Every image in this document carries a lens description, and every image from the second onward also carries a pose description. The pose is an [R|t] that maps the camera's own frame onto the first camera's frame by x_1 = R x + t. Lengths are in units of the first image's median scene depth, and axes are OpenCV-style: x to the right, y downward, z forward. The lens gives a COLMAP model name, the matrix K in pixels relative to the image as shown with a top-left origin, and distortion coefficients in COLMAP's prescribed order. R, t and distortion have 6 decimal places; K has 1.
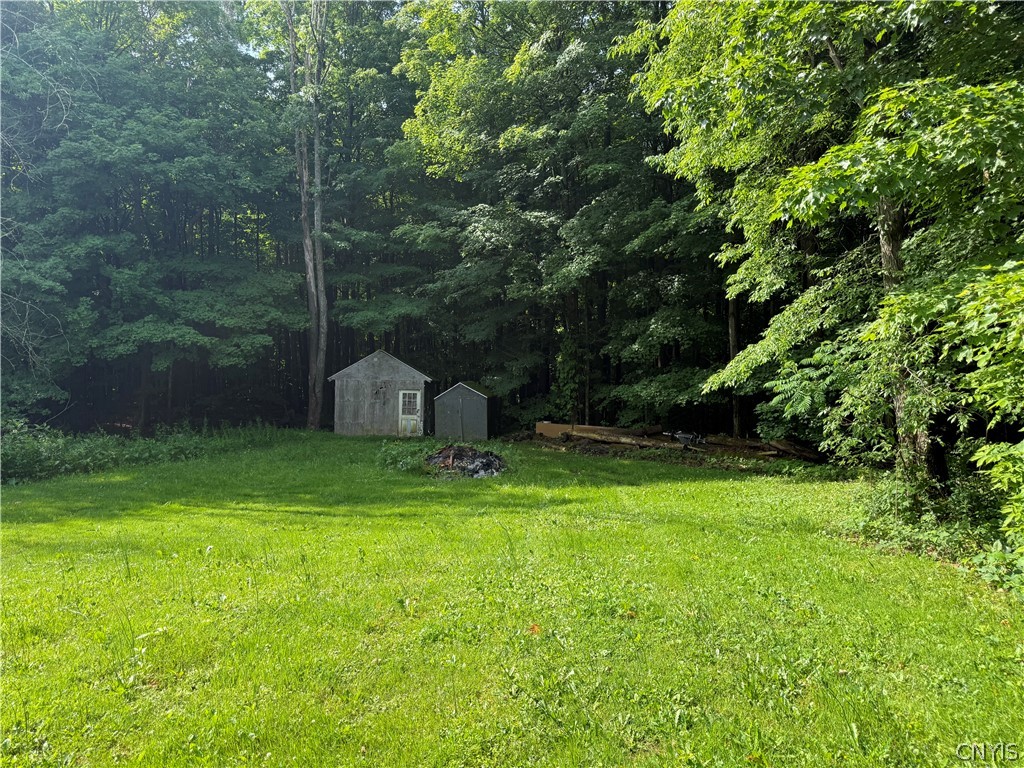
lens RADIAL K [[722.8, 0, 514.6], [0, 722.8, 388.3], [0, 0, 1]] dist [0.086643, -0.115786]
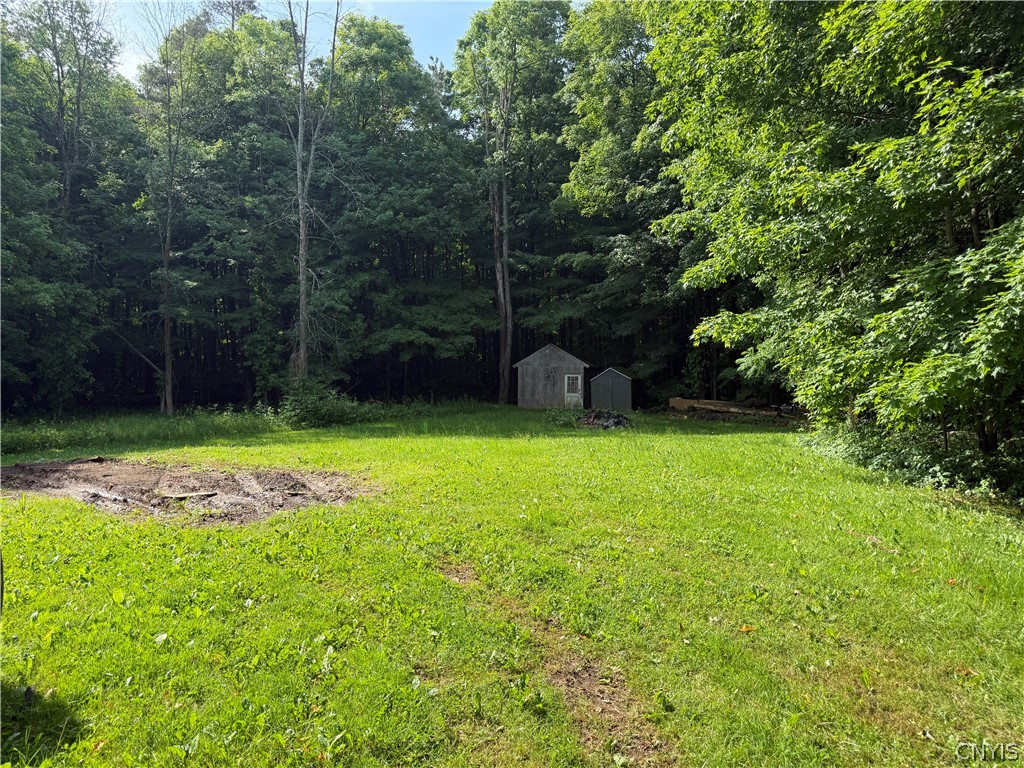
lens RADIAL K [[722.8, 0, 514.6], [0, 722.8, 388.3], [0, 0, 1]] dist [0.086643, -0.115786]
pose [[0.966638, -0.004002, -0.256113, 0.099220], [0.006812, 0.999926, 0.010083, 0.015800], [0.256054, -0.011491, 0.966594, -0.329594]]
